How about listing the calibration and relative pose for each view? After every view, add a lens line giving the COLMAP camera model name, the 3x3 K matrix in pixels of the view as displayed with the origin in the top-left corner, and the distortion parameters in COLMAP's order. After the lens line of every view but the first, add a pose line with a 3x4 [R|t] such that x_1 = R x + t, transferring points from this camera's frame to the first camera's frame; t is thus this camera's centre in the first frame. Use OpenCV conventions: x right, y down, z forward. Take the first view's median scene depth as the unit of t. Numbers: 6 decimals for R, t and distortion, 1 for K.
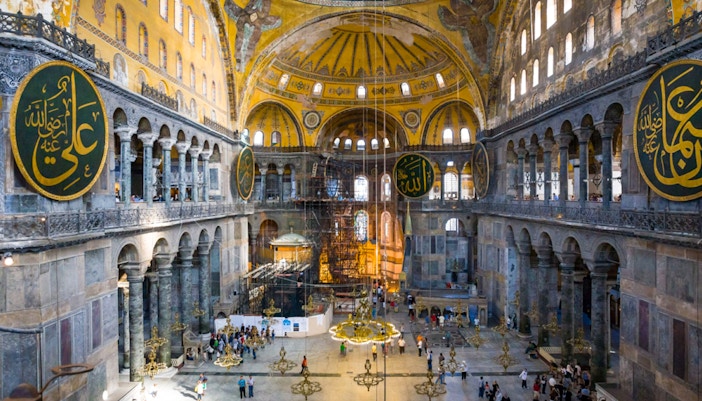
lens RADIAL K [[429.5, 0, 359.6], [0, 429.5, 198.8], [0, 0, 1]] dist [-0.028334, 0.004804]
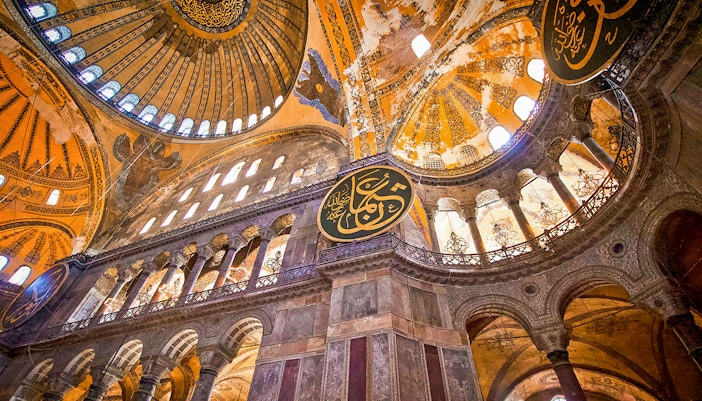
lens RADIAL K [[326.1, 0, 351.4], [0, 326.1, 214.0], [0, 0, 1]] dist [0.013081, -0.018003]
pose [[0.387163, 0.695660, 0.605112, 0.126362], [-0.028268, 0.664944, -0.746358, 0.639000], [-0.921578, 0.271857, 0.277107, 0.737645]]
